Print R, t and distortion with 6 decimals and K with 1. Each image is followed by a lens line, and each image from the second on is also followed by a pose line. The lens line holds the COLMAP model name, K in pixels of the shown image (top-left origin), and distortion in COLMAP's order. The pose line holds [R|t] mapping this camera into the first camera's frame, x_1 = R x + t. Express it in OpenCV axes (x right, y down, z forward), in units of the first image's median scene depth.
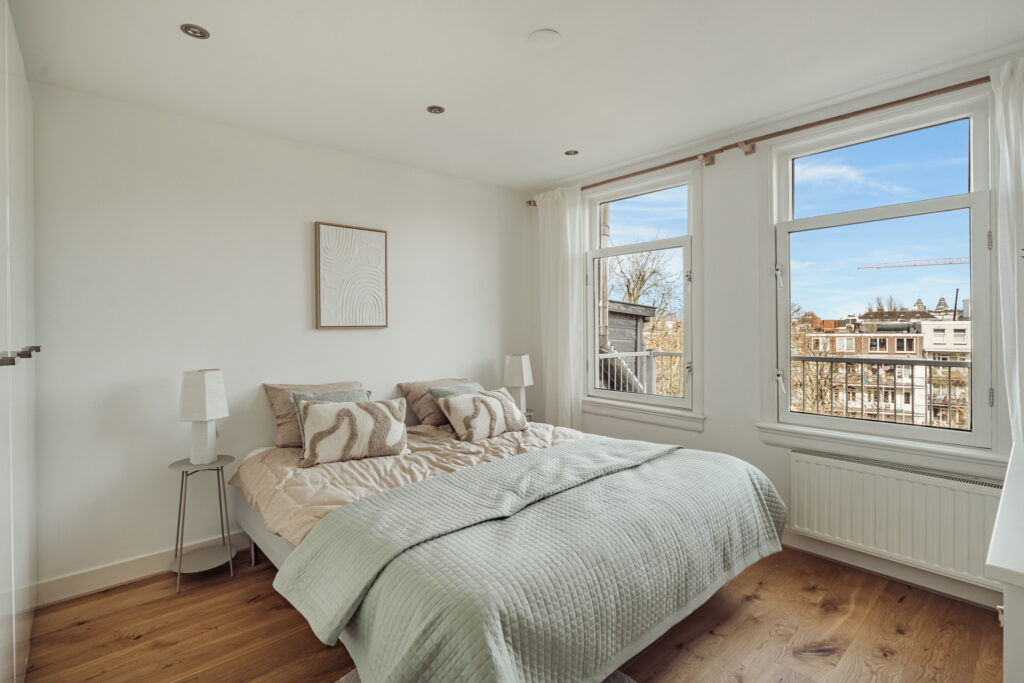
lens RADIAL K [[482.4, 0, 514.6], [0, 482.4, 326.4], [0, 0, 1]] dist [-0.001446, -0.000017]
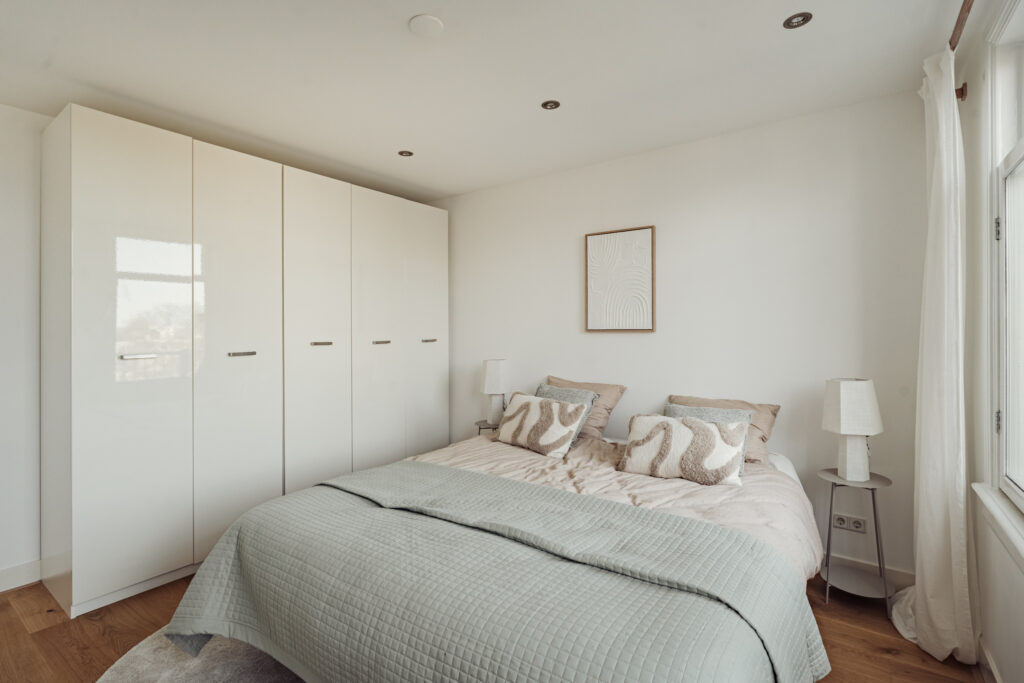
lens RADIAL K [[482.4, 0, 514.6], [0, 482.4, 326.4], [0, 0, 1]] dist [-0.001446, -0.000017]
pose [[0.221013, -0.005503, -0.975255, 0.621154], [-0.012834, 0.999881, -0.008550, 0.003990], [0.975186, 0.014406, 0.220916, 0.600840]]
